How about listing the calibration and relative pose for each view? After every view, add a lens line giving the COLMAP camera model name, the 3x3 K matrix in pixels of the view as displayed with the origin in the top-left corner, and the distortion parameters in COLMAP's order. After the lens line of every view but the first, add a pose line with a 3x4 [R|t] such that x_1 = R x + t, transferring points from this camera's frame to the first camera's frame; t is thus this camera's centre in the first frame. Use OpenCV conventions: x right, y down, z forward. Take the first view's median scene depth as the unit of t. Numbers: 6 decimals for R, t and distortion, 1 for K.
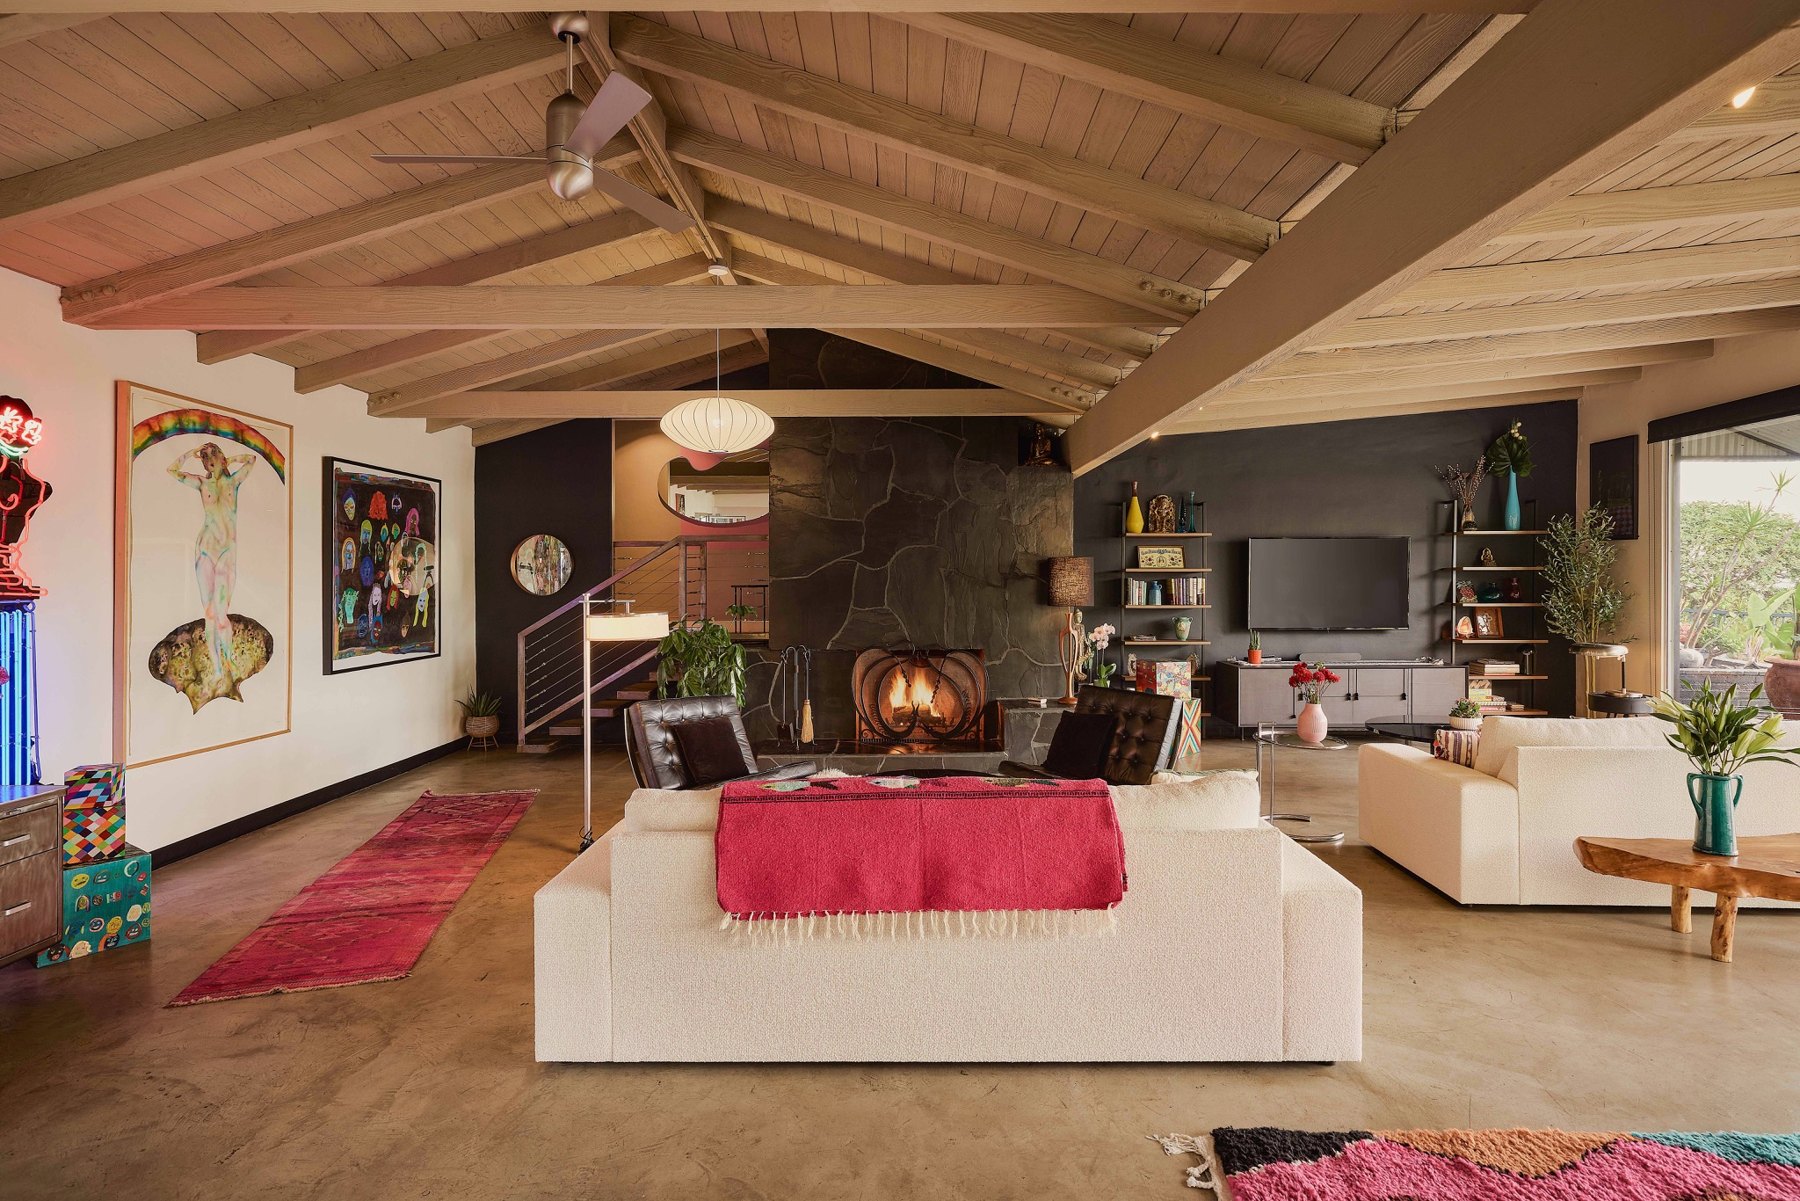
lens RADIAL K [[832.9, 0, 900.0], [0, 832.9, 600.5], [0, 0, 1]] dist [-0.000494, -0.000136]
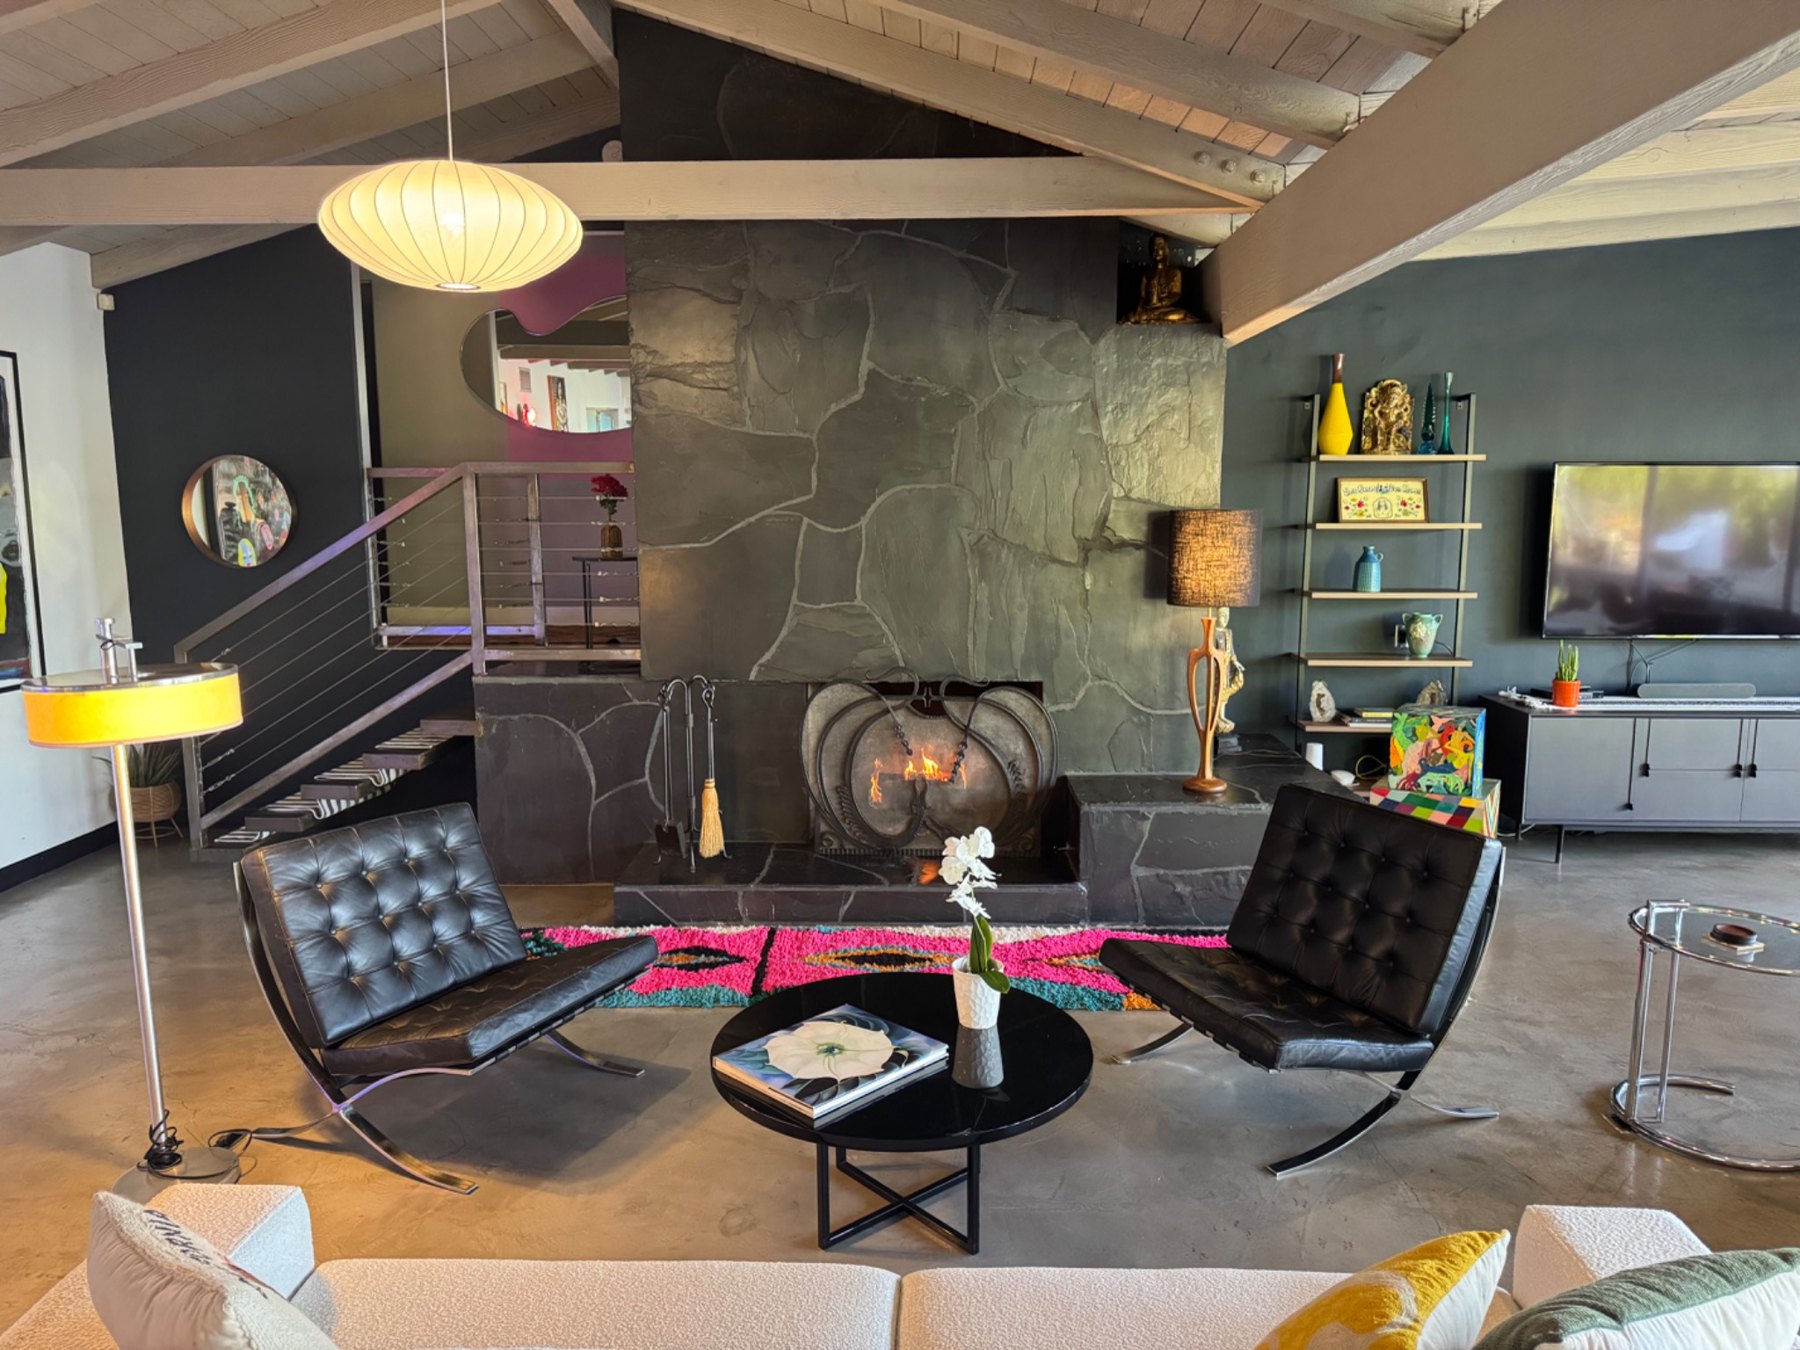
lens RADIAL K [[1199.8, 0, 900.0], [0, 1199.8, 675.0], [0, 0, 1]] dist [0.071593, -0.093050]
pose [[0.999801, 0.001973, -0.019863, 0.024935], [0.000384, 0.993013, 0.118002, -0.036215], [0.019957, -0.117986, 0.992815, 0.239895]]
